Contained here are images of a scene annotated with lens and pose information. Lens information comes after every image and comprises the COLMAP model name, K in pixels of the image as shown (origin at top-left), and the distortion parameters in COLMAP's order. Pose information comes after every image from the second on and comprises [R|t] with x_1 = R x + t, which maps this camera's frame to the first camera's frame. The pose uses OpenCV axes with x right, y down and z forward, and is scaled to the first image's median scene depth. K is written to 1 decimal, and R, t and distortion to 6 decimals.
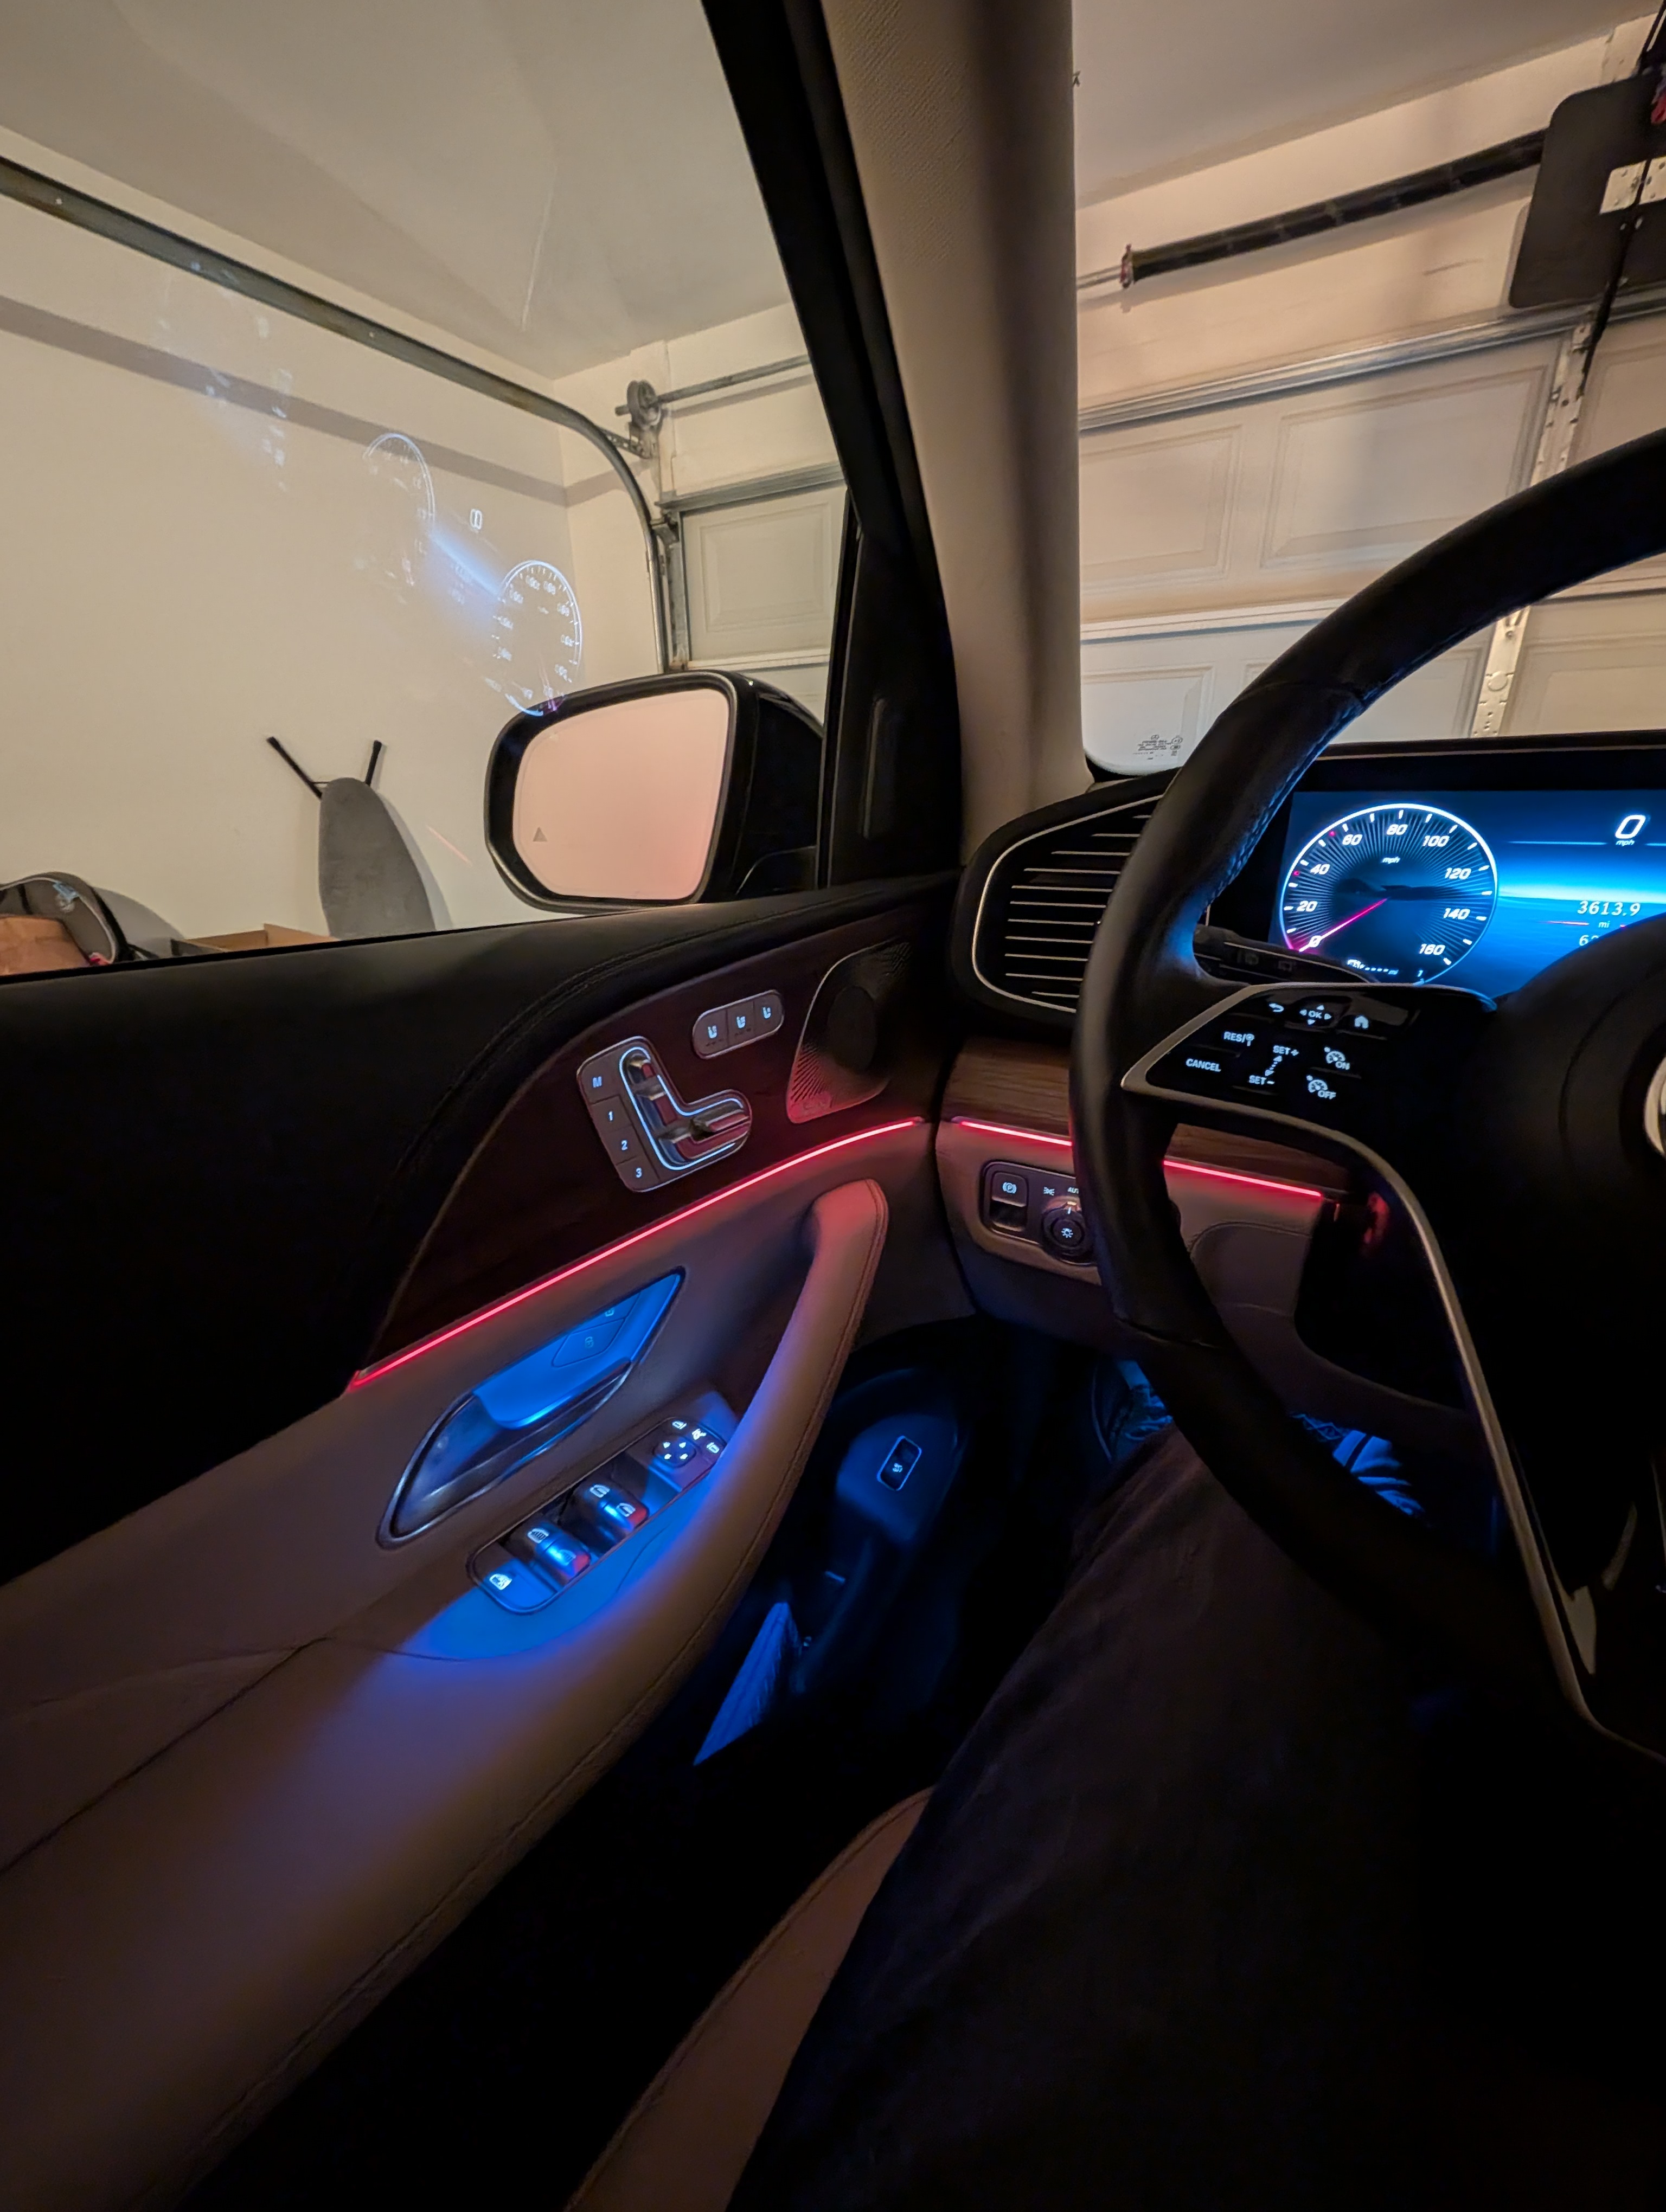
lens RADIAL K [[848.0, 0, 833.0], [0, 848.0, 1106.0], [0, 0, 1]] dist [-0.002558, 0.000227]
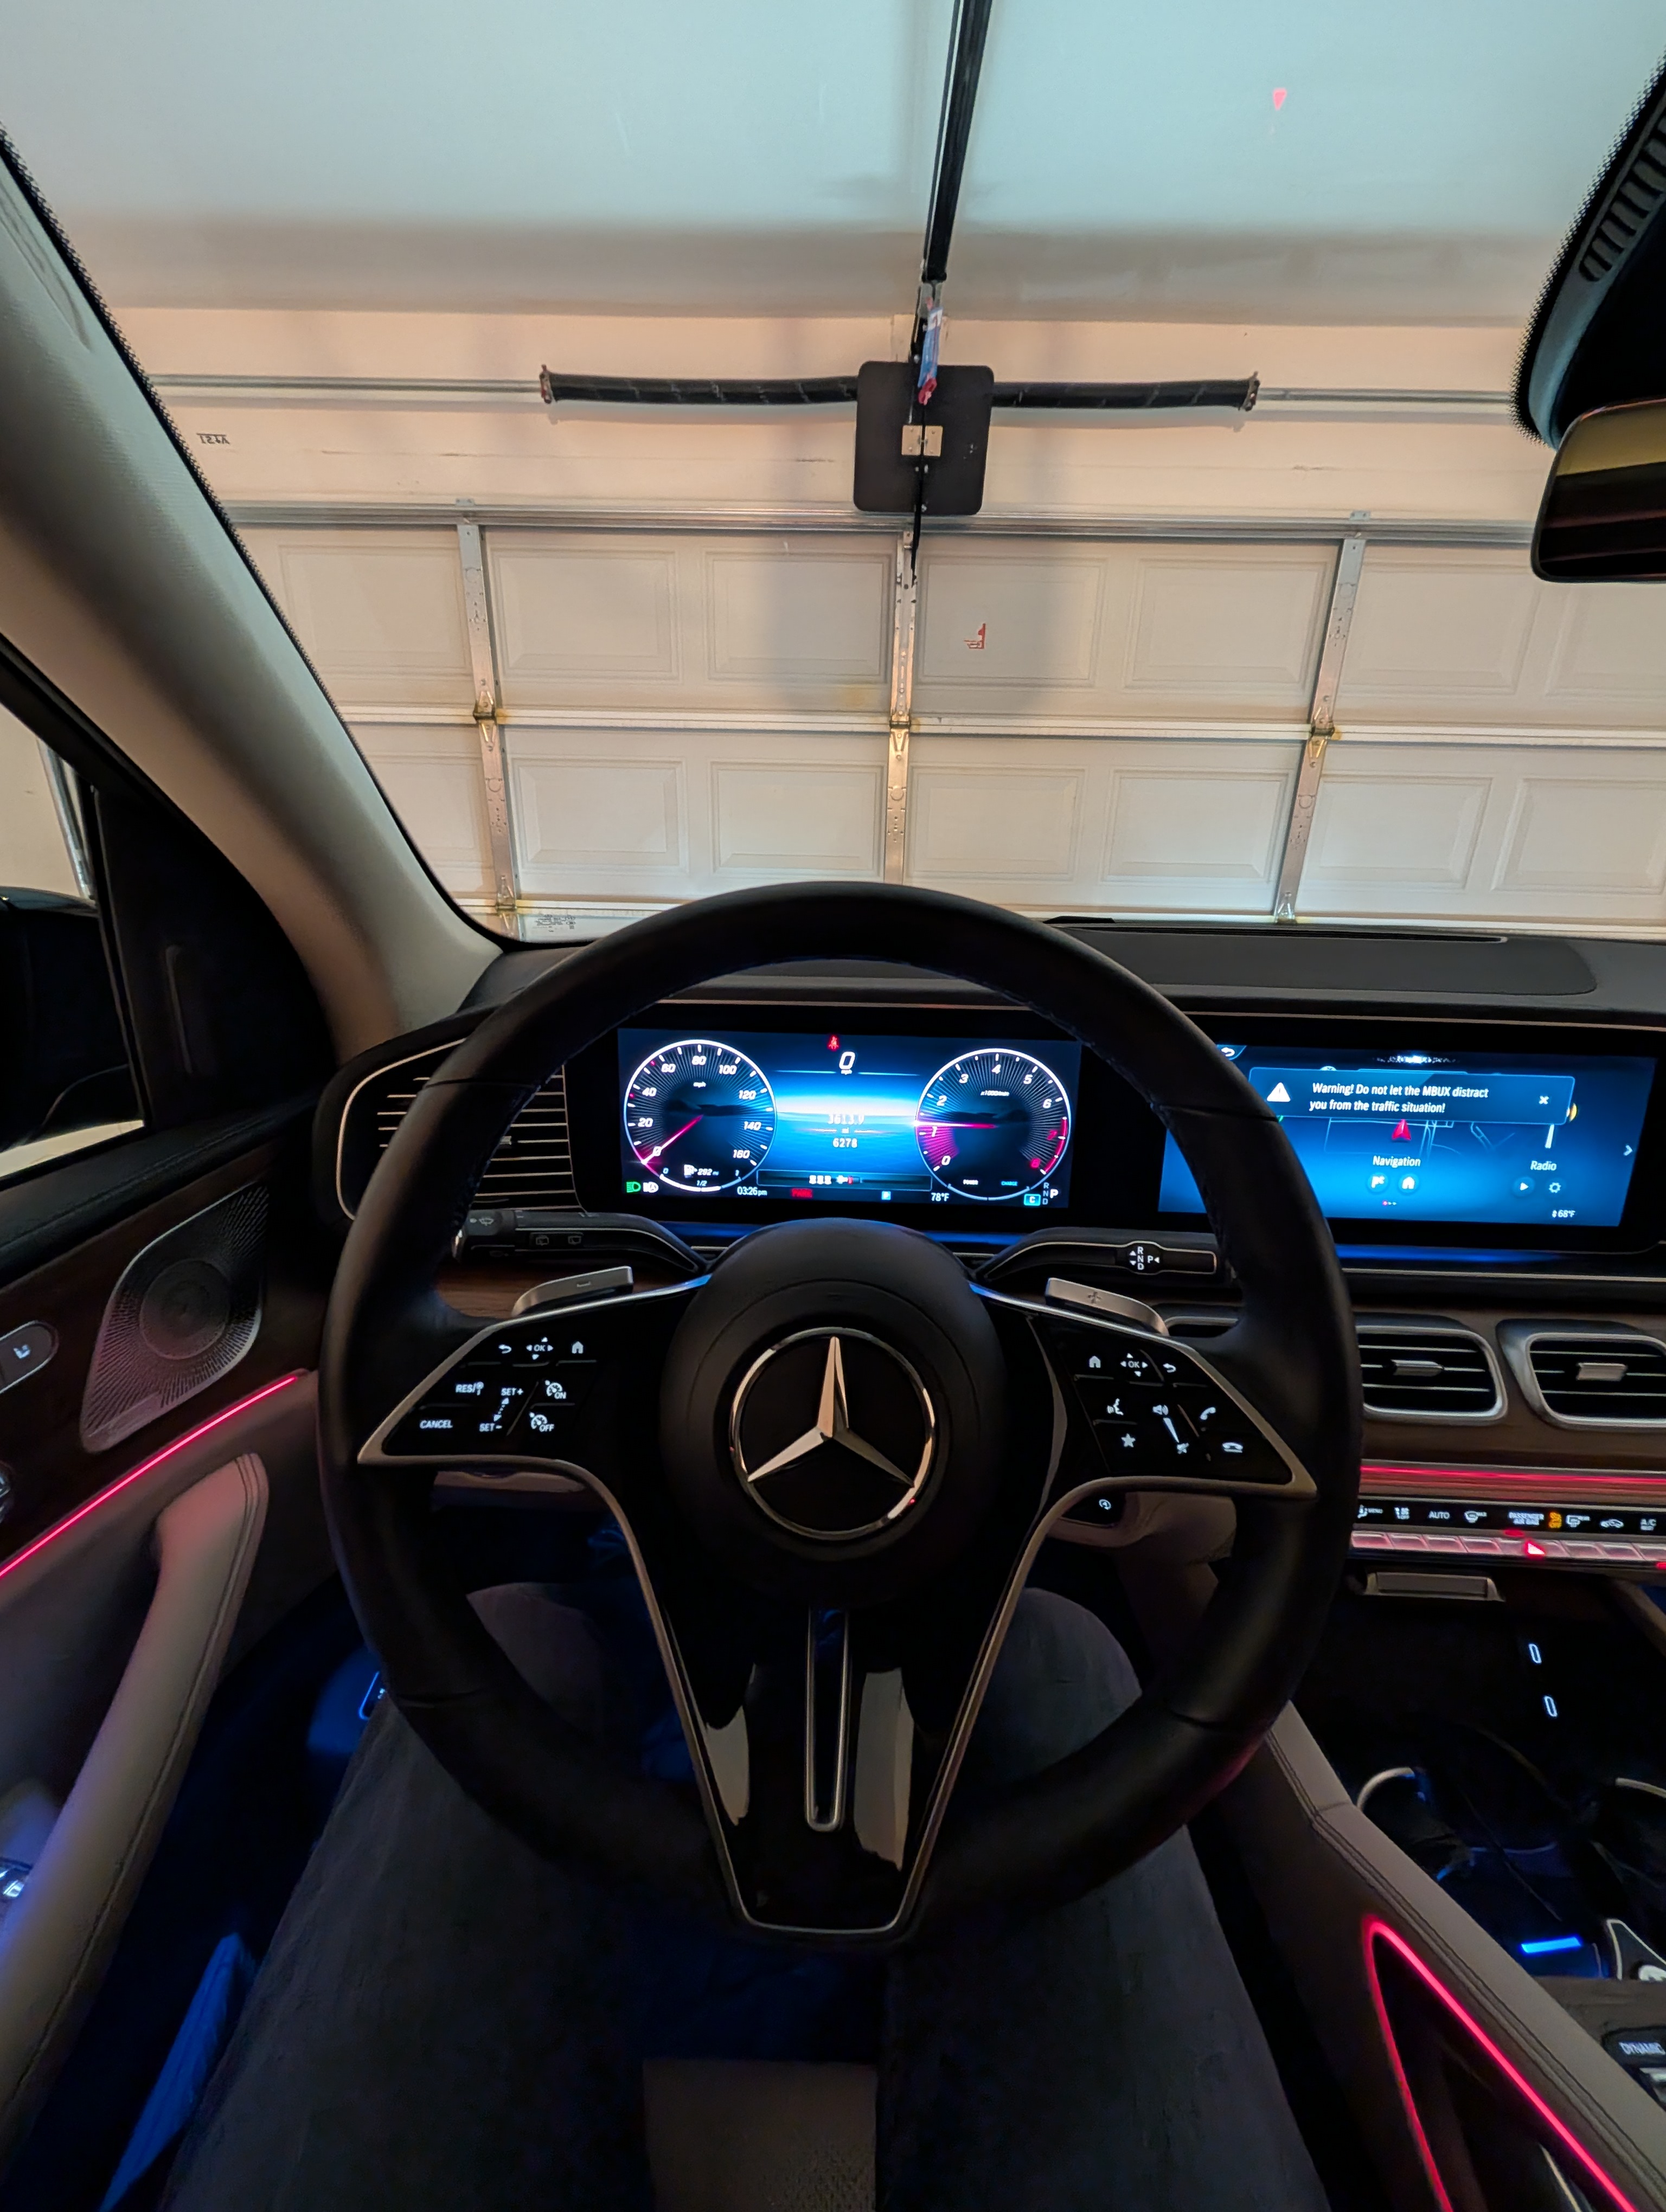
lens RADIAL K [[833.4, 0, 833.0], [0, 833.4, 1106.0], [0, 0, 1]] dist [0.001399, 0.000281]
pose [[0.874558, -0.125284, 0.468458, 0.269845], [0.140715, 0.990048, 0.002079, -0.237602], [-0.464056, 0.064100, 0.883483, -0.124988]]
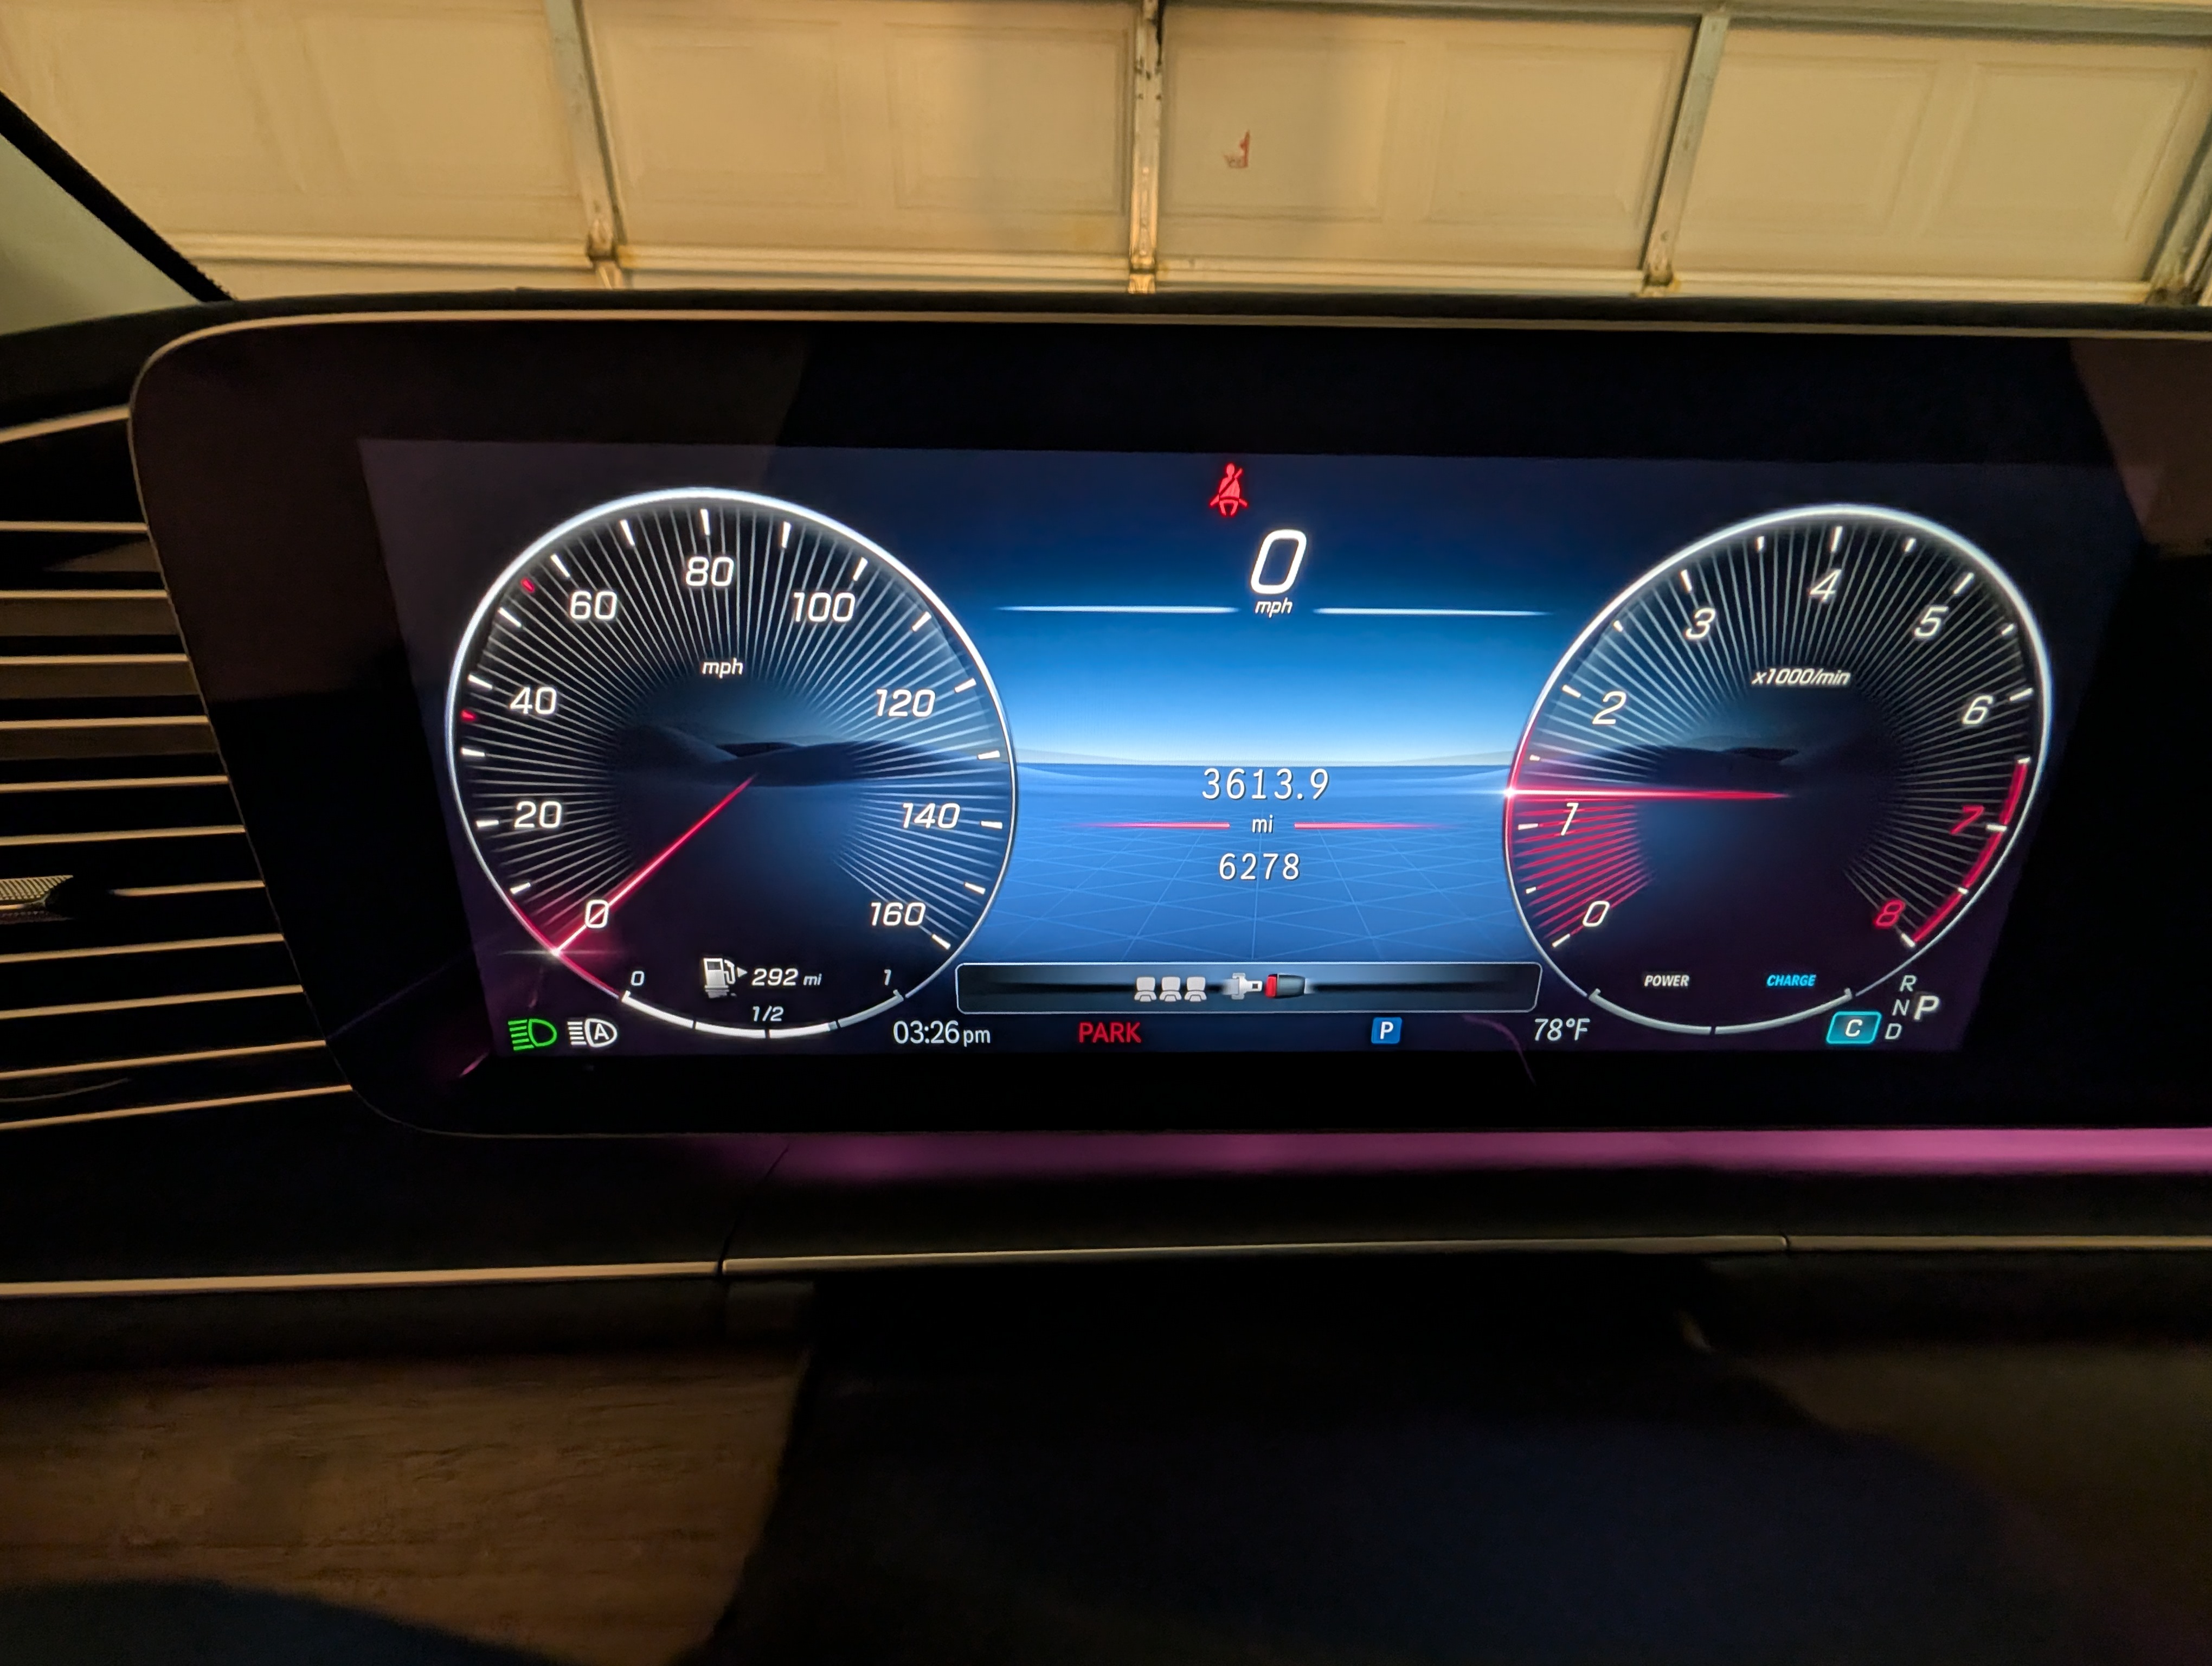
lens RADIAL K [[848.0, 0, 1106.0], [0, 848.0, 833.0], [0, 0, 1]] dist [-0.002558, 0.000227]
pose [[0.844798, -0.192540, 0.499244, 0.612820], [0.165033, 0.981288, 0.099185, -0.238836], [-0.509000, -0.001399, 0.860766, 0.656778]]
